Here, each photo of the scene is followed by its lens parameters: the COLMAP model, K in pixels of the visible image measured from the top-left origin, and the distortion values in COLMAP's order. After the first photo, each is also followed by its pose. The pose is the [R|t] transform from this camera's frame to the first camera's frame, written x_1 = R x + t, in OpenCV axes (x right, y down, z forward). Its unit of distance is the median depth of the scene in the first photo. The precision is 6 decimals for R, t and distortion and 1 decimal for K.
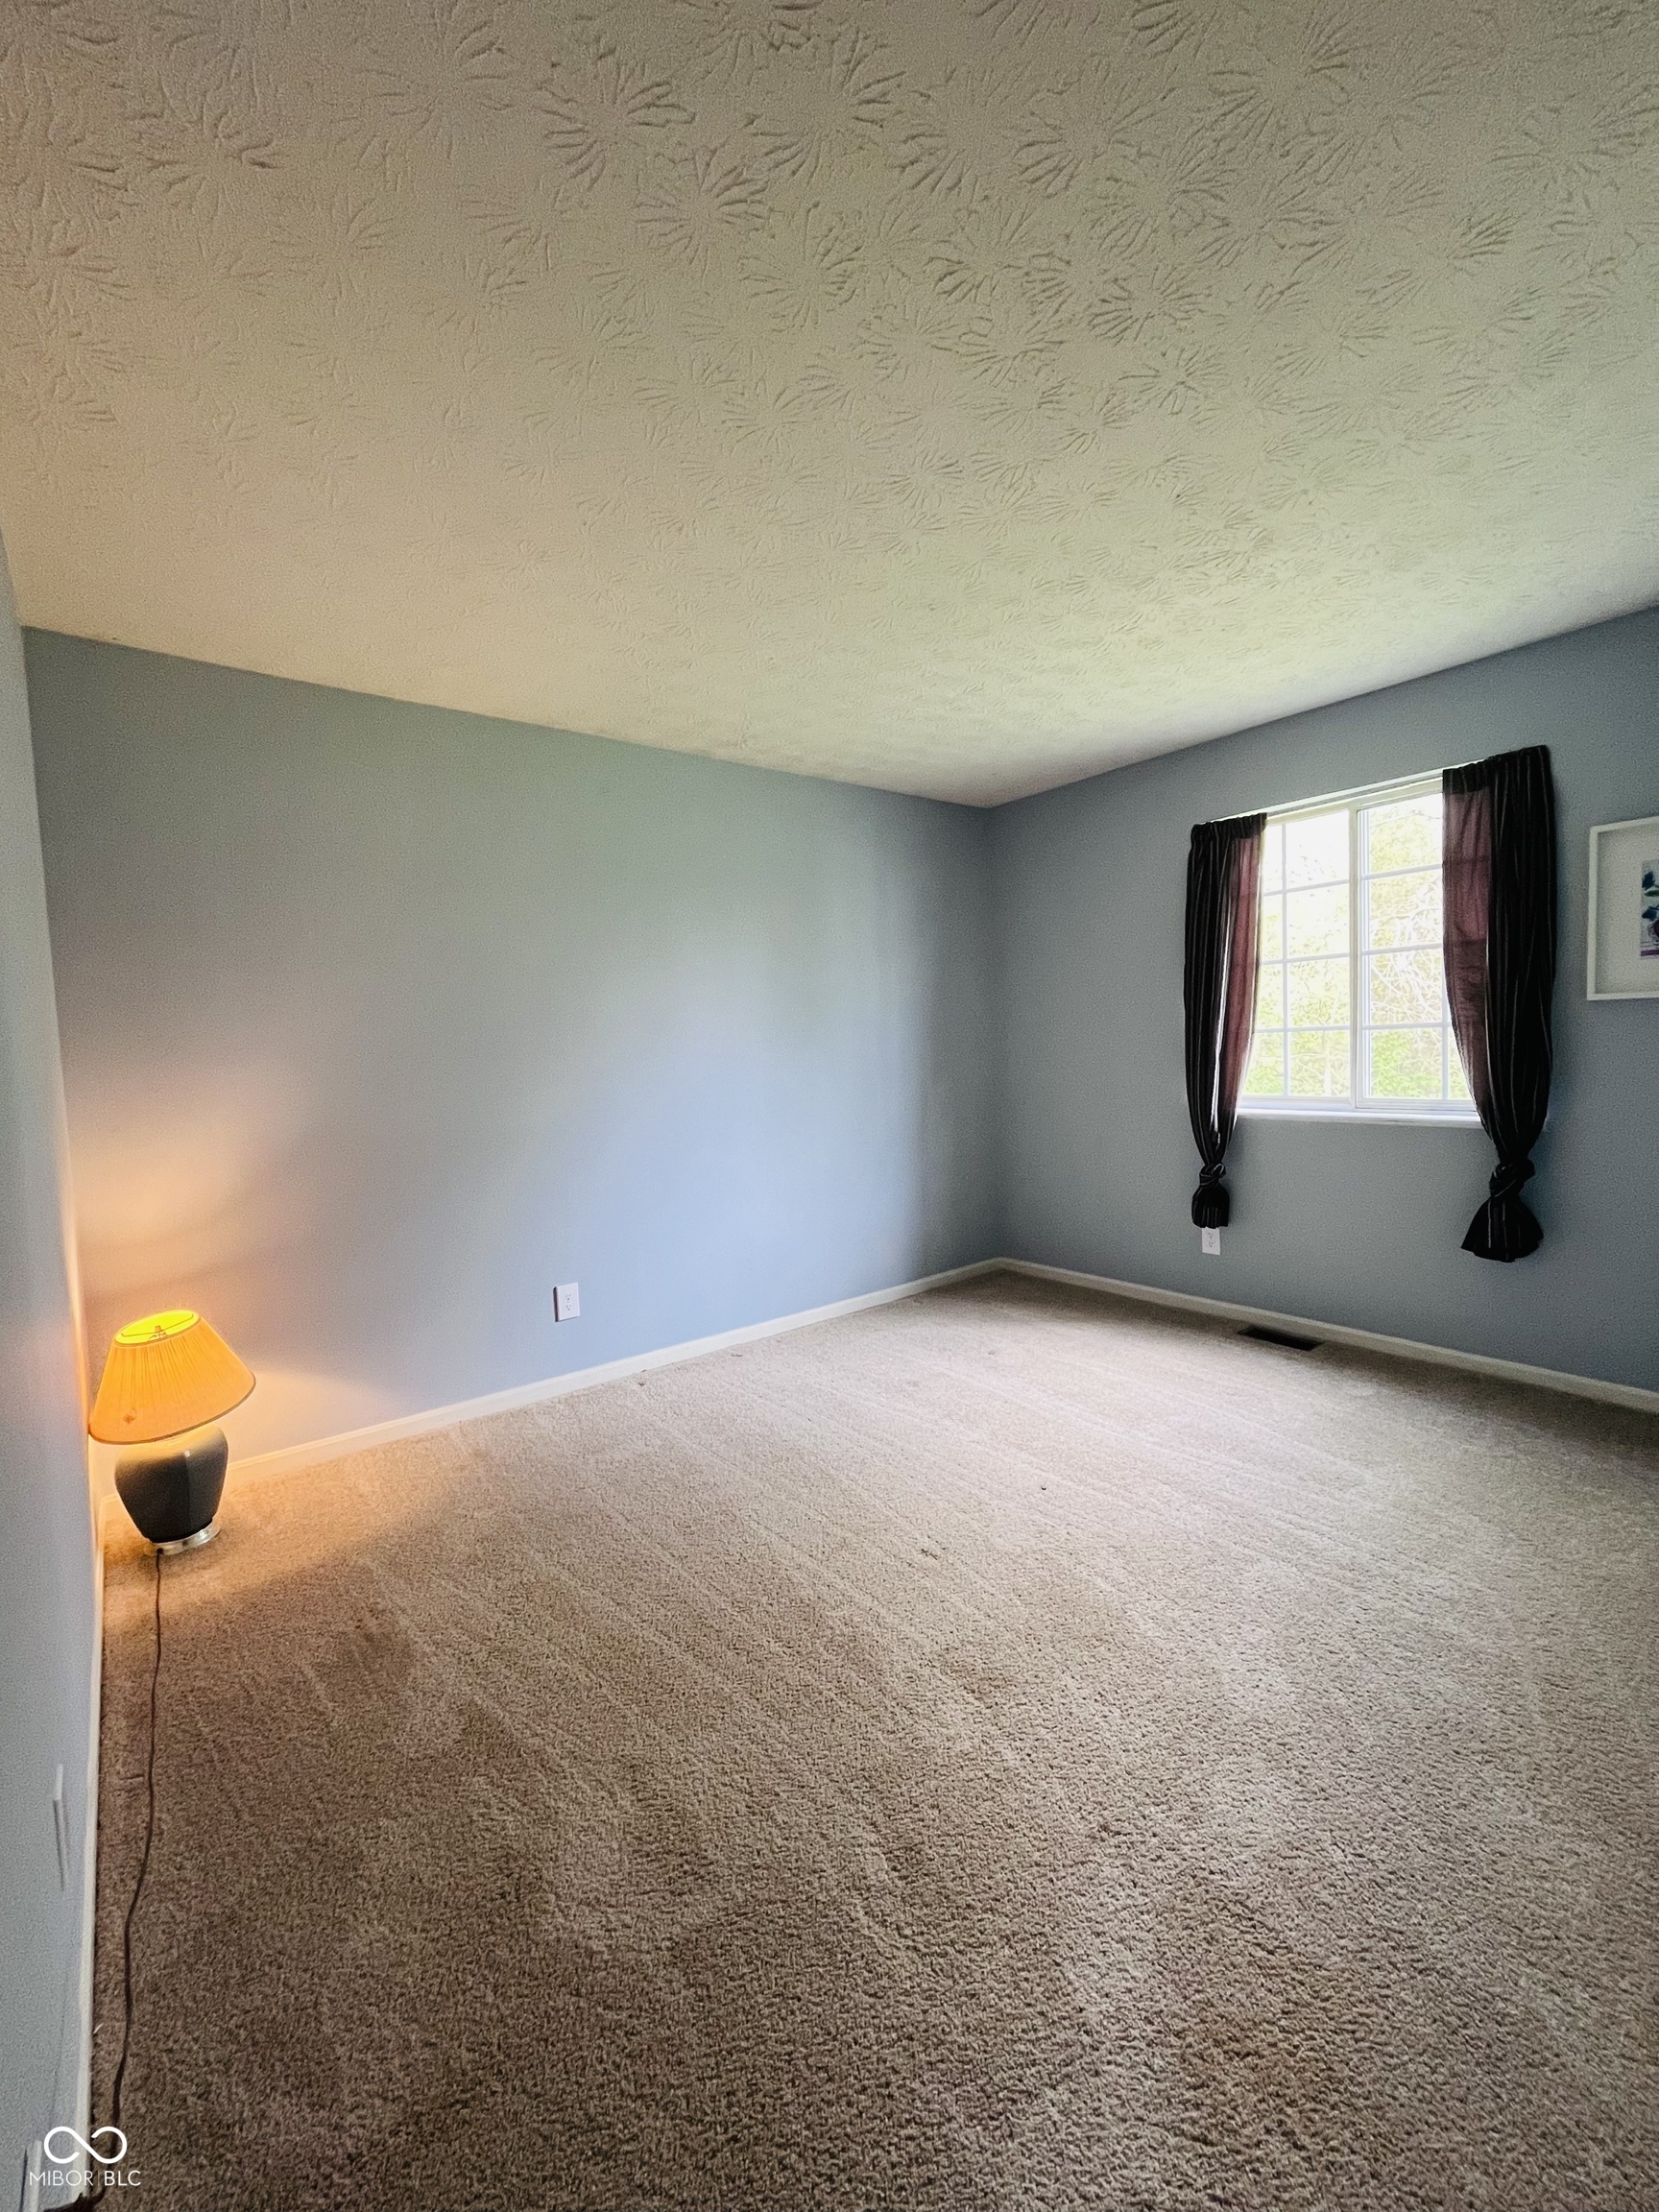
lens RADIAL K [[903.6, 0, 830.2], [0, 903.6, 1099.6], [0, 0, 1]] dist [-0.003667, -0.000280]
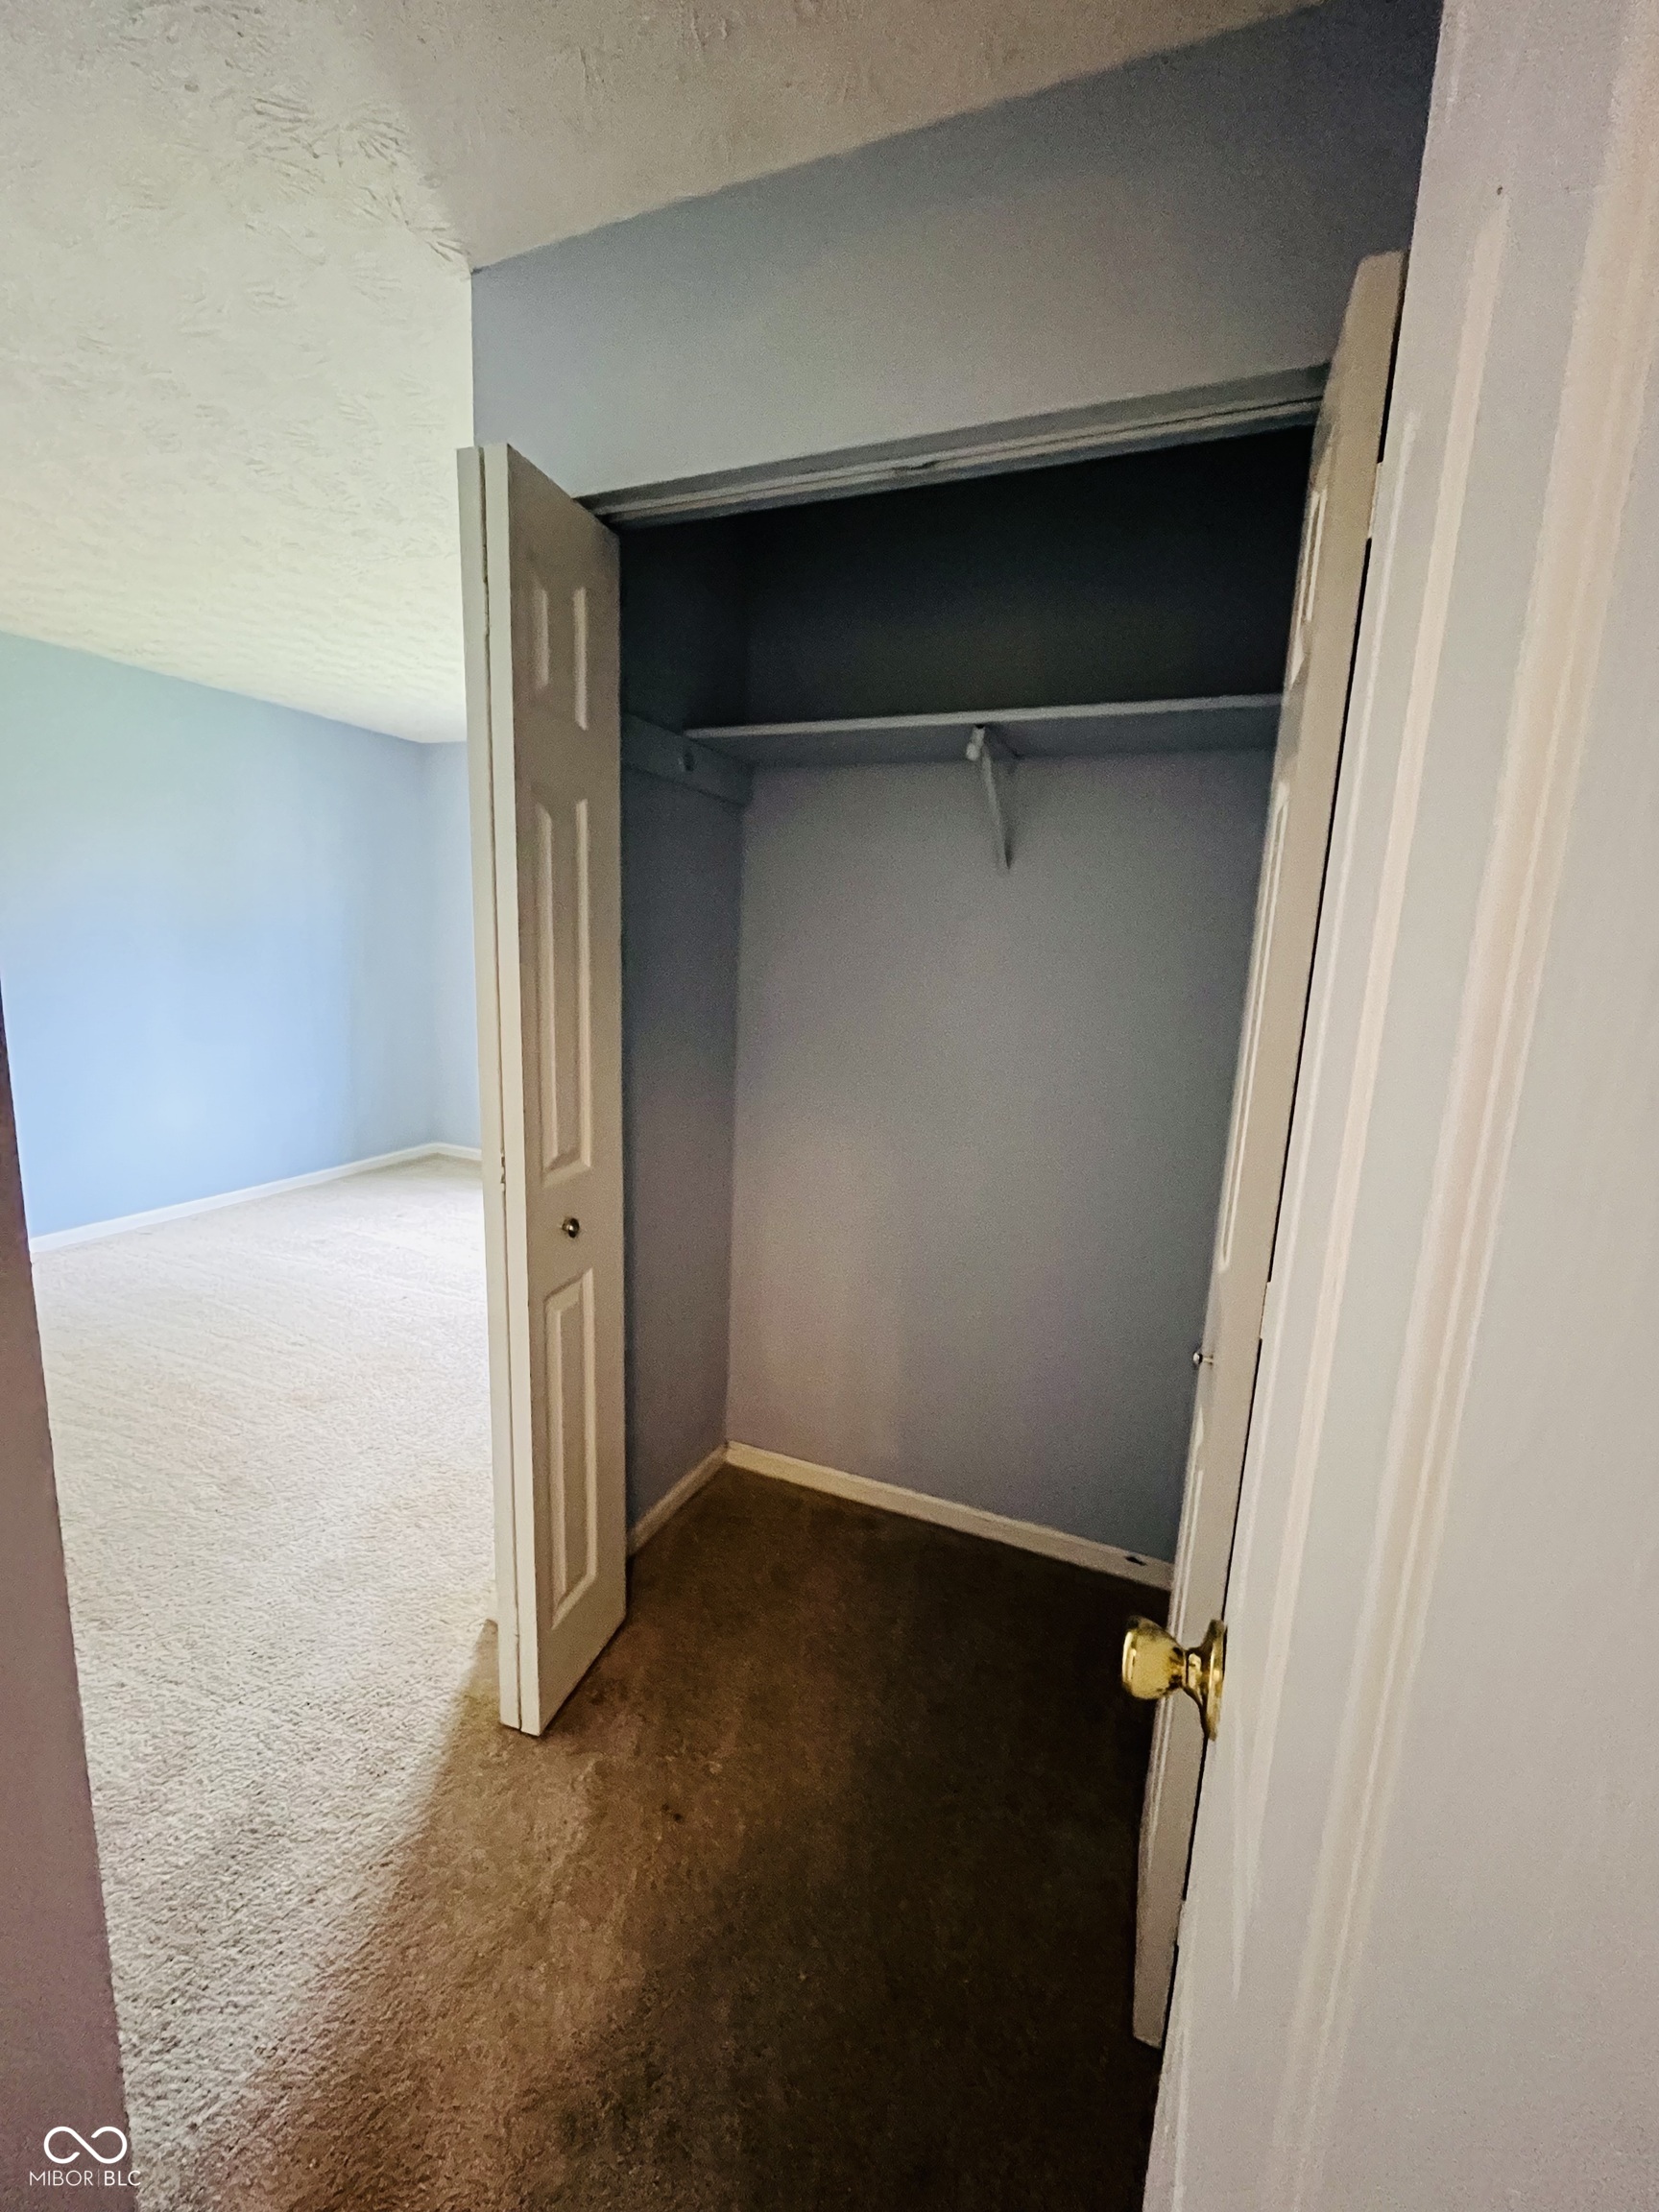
lens RADIAL K [[903.6, 0, 830.2], [0, 903.6, 1099.6], [0, 0, 1]] dist [-0.003667, -0.000280]
pose [[0.876480, -0.010674, 0.481319, 0.130404], [-0.043835, 0.993832, 0.101863, -0.039676], [-0.479438, -0.110380, 0.870606, -0.448147]]
